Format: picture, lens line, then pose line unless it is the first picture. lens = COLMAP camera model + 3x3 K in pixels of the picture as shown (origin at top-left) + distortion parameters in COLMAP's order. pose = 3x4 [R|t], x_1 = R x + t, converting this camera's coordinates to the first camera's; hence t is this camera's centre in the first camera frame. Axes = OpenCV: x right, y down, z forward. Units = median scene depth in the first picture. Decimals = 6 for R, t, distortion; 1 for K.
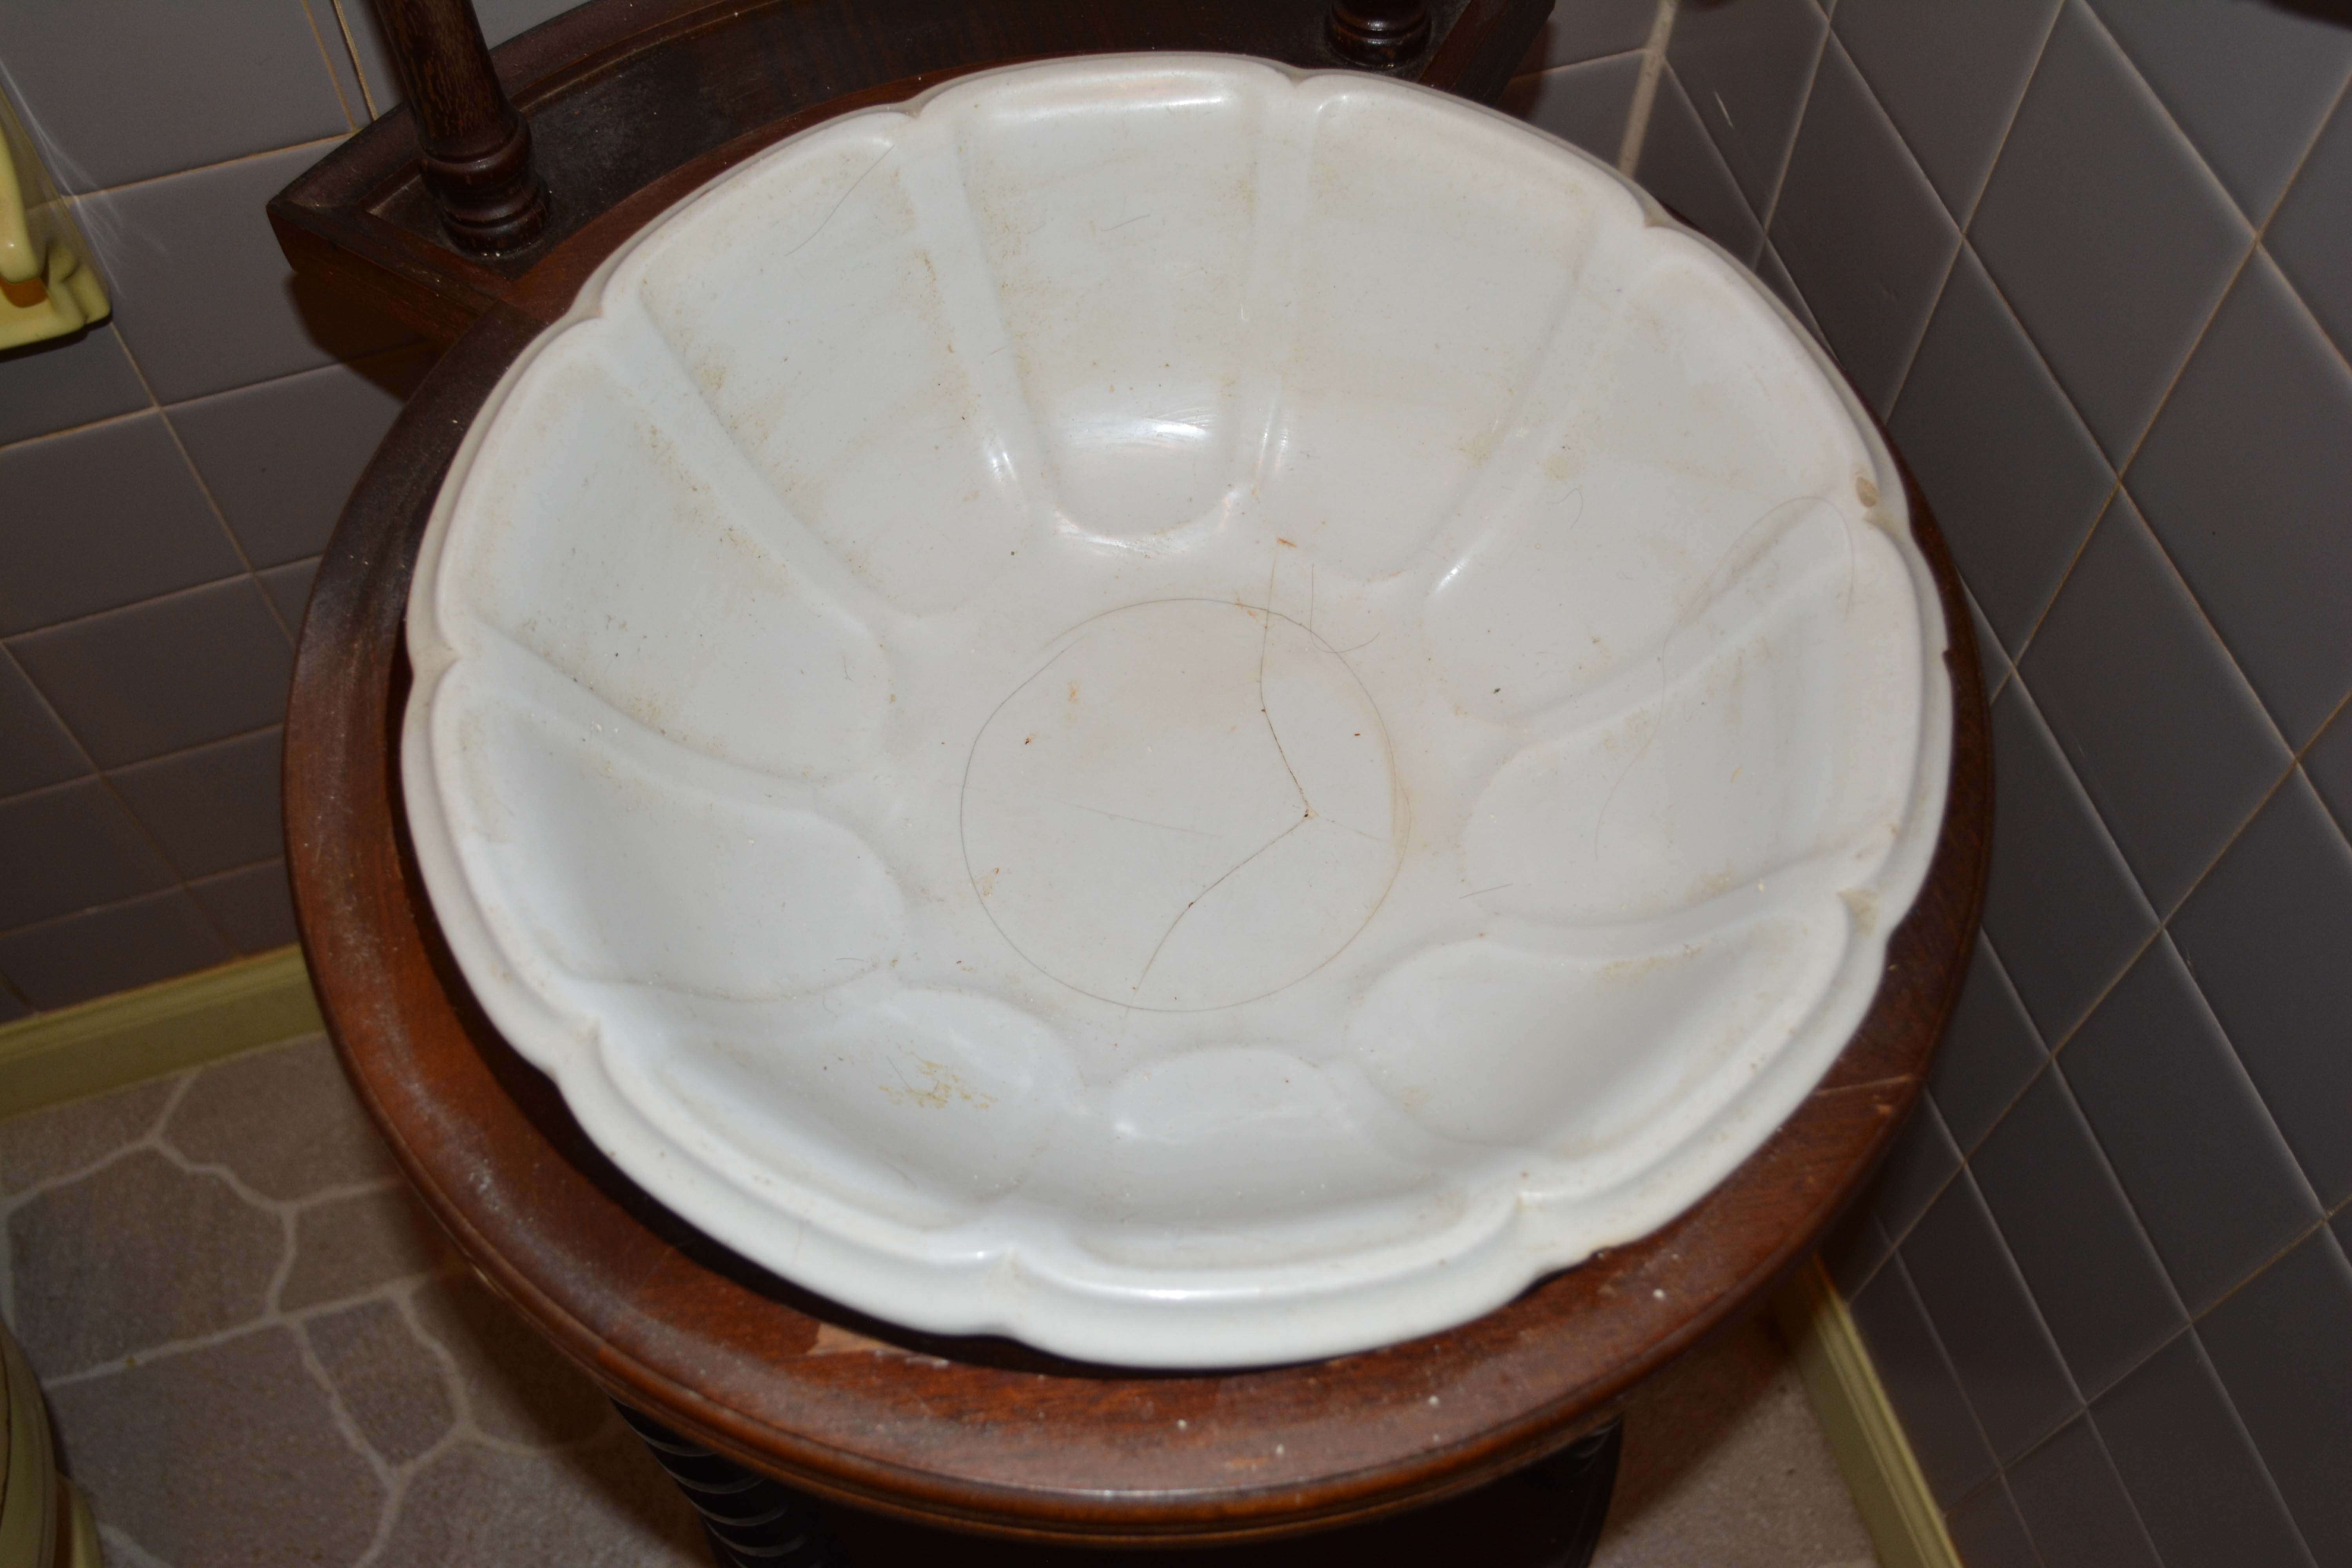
lens RADIAL K [[2332.5, 0, 1166.2], [0, 2332.5, 809.7], [0, 0, 1]] dist [-0.064972, 0.018776]
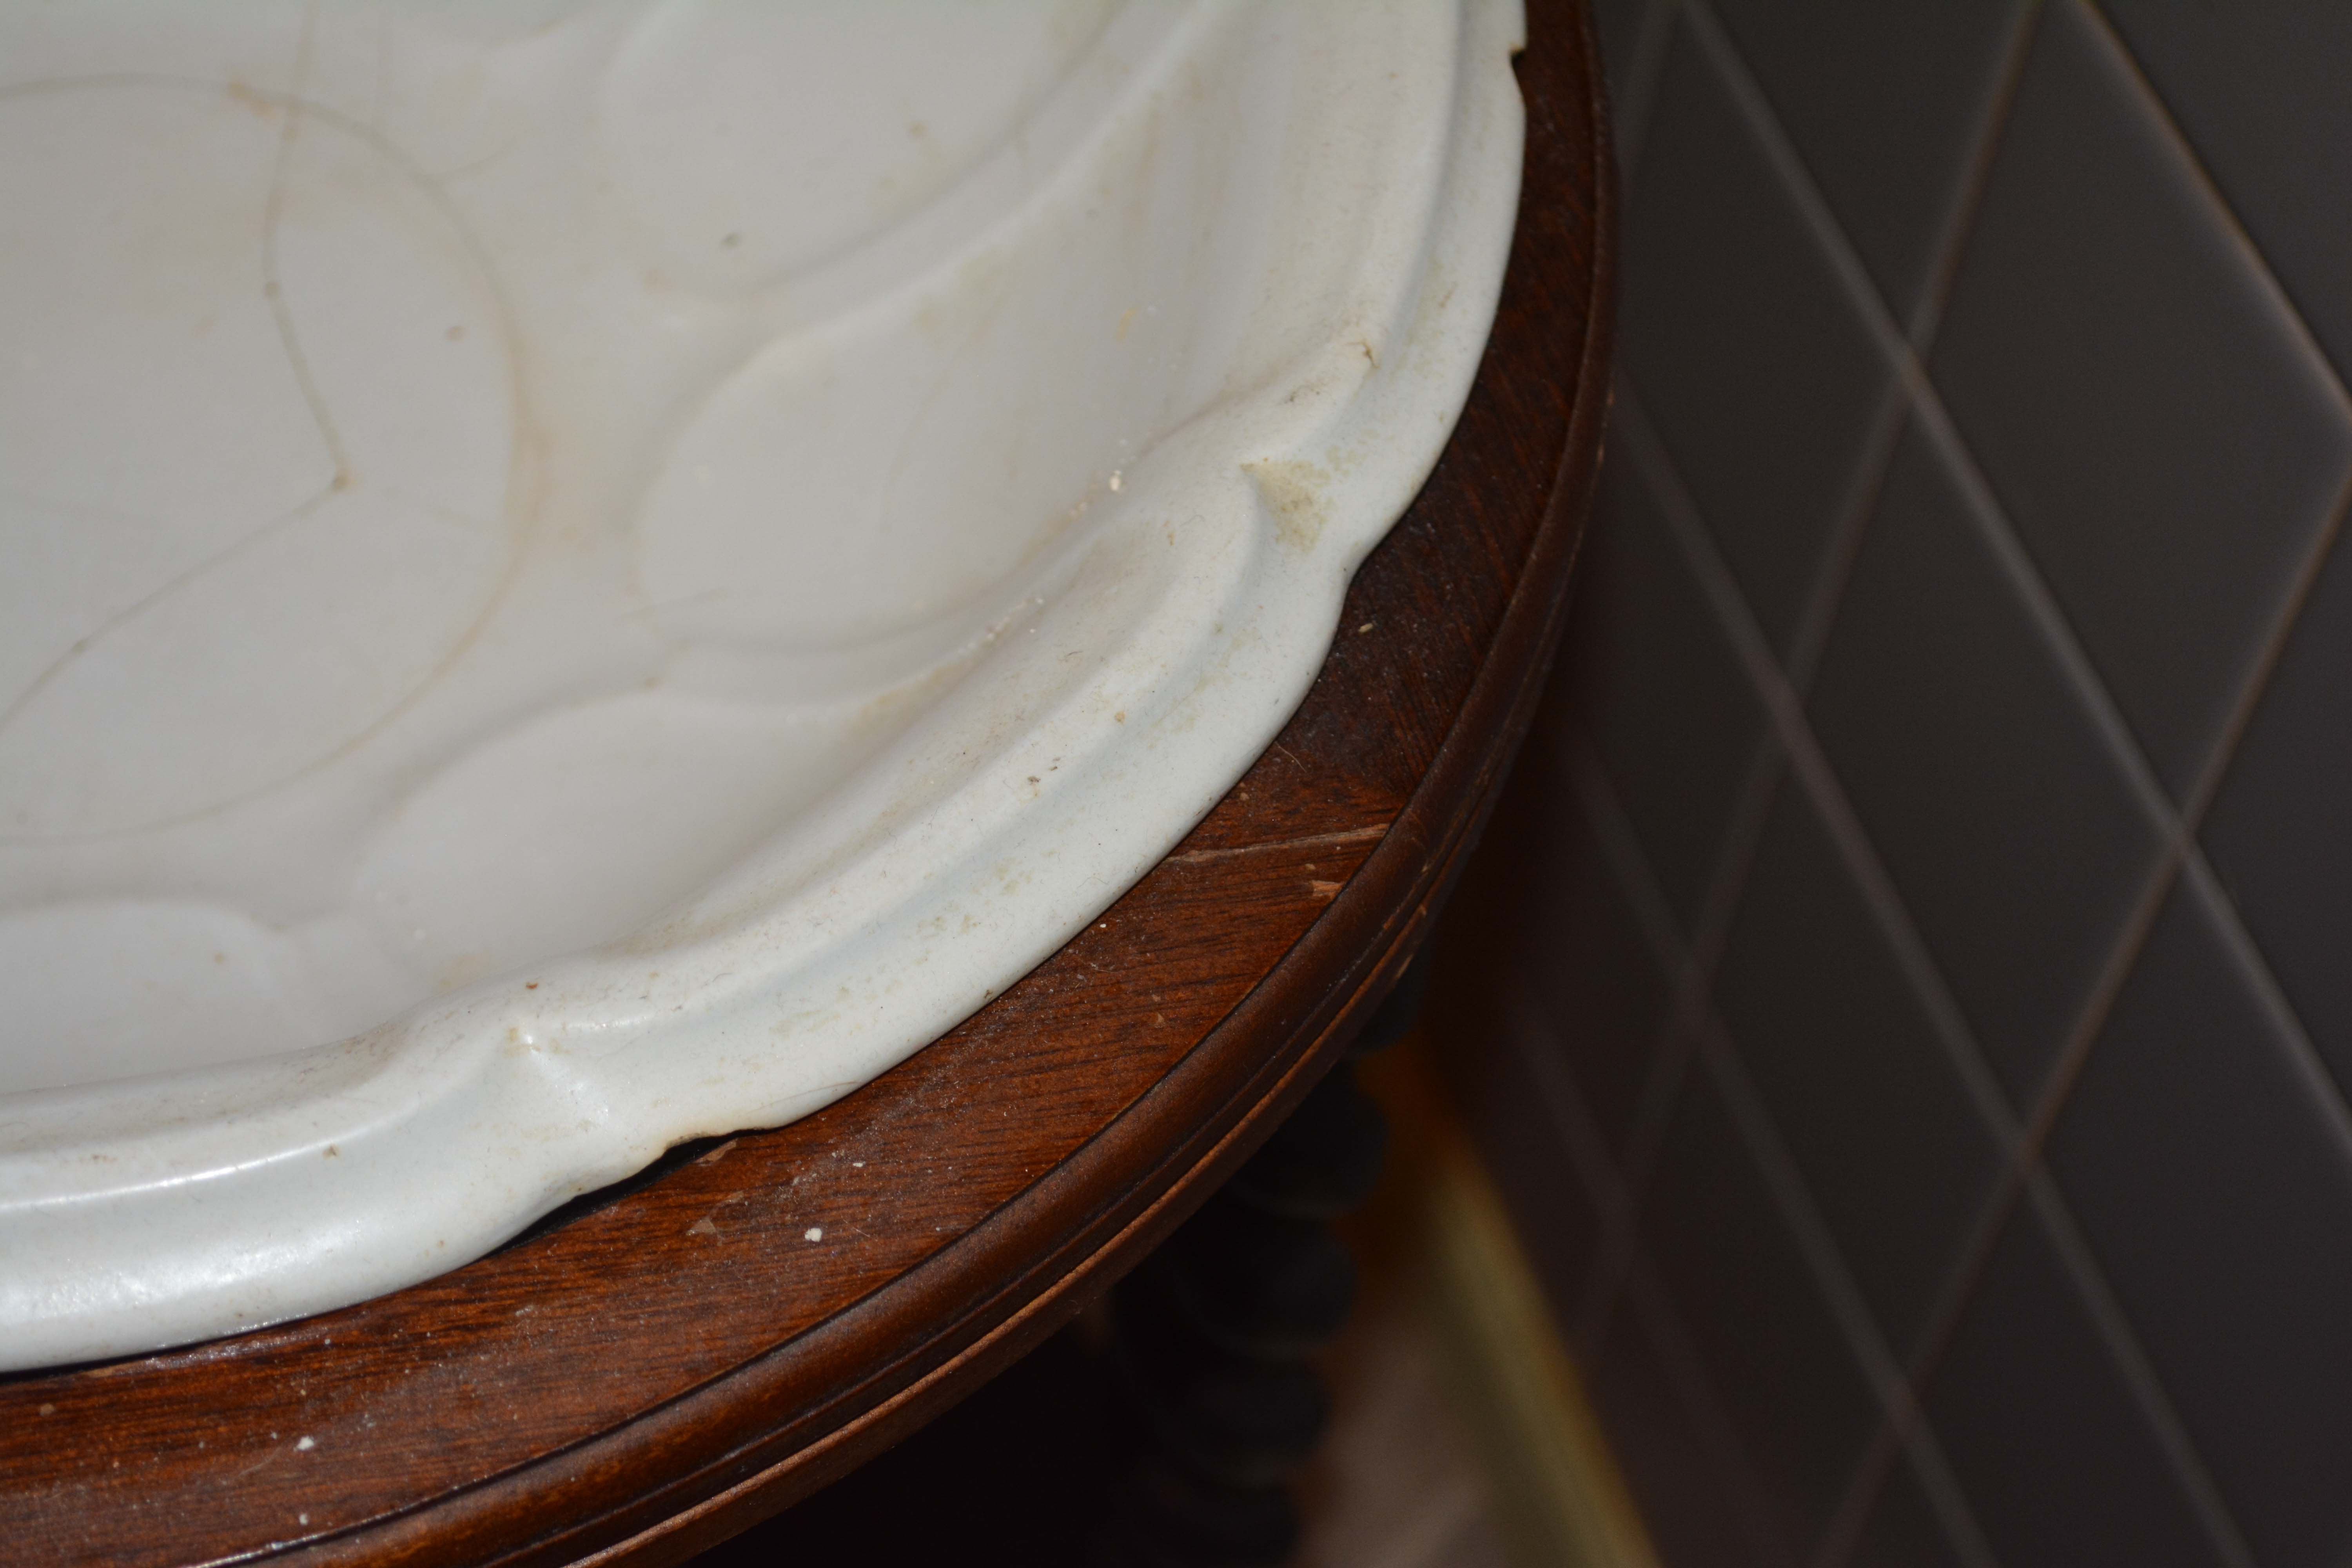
lens RADIAL K [[4391.4, 0, 1166.2], [0, 4391.4, 814.6], [0, 0, 1]] dist [0.024658, 0.031727]
pose [[0.996342, -0.001072, 0.085447, 0.192003], [0.007298, 0.997335, -0.072588, 0.174742], [-0.085141, 0.072946, 0.993695, 0.083773]]
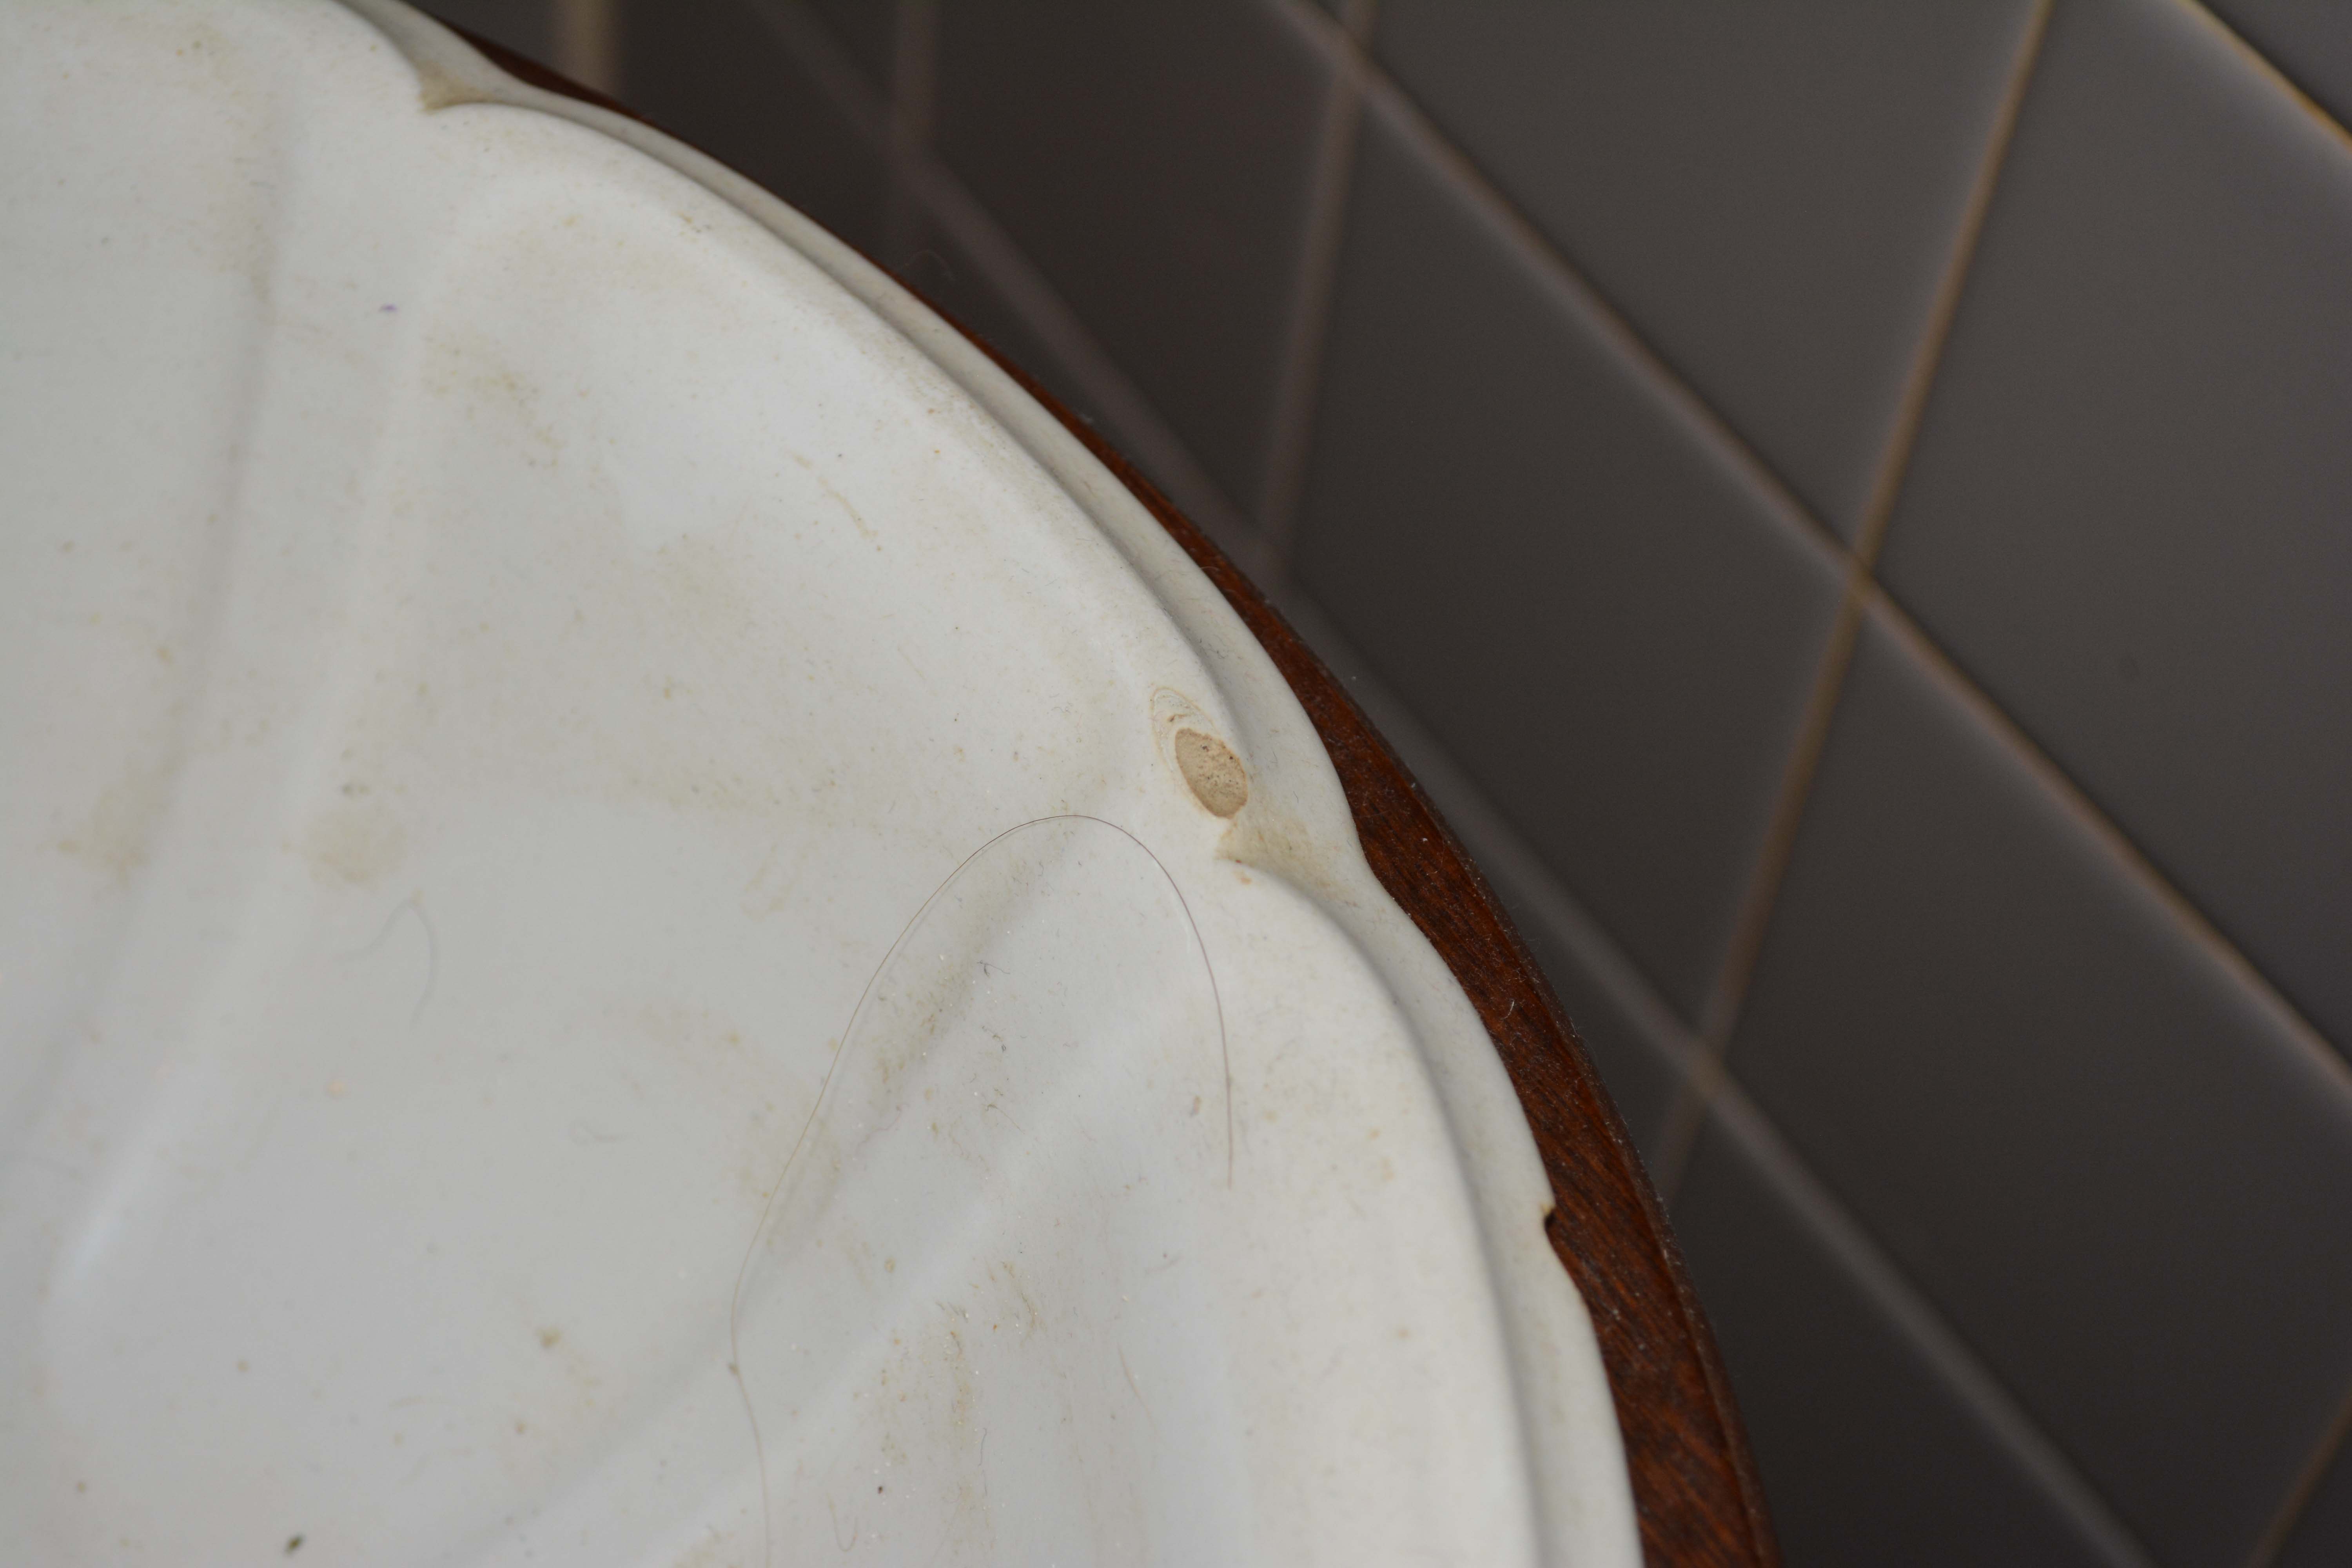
lens RADIAL K [[4391.4, 0, 1166.2], [0, 4391.4, 814.6], [0, 0, 1]] dist [0.024658, 0.031727]
pose [[0.952120, -0.187132, 0.241764, 0.159509], [0.217052, 0.970660, -0.103482, -0.074905], [-0.215306, 0.151002, 0.964801, 0.444878]]
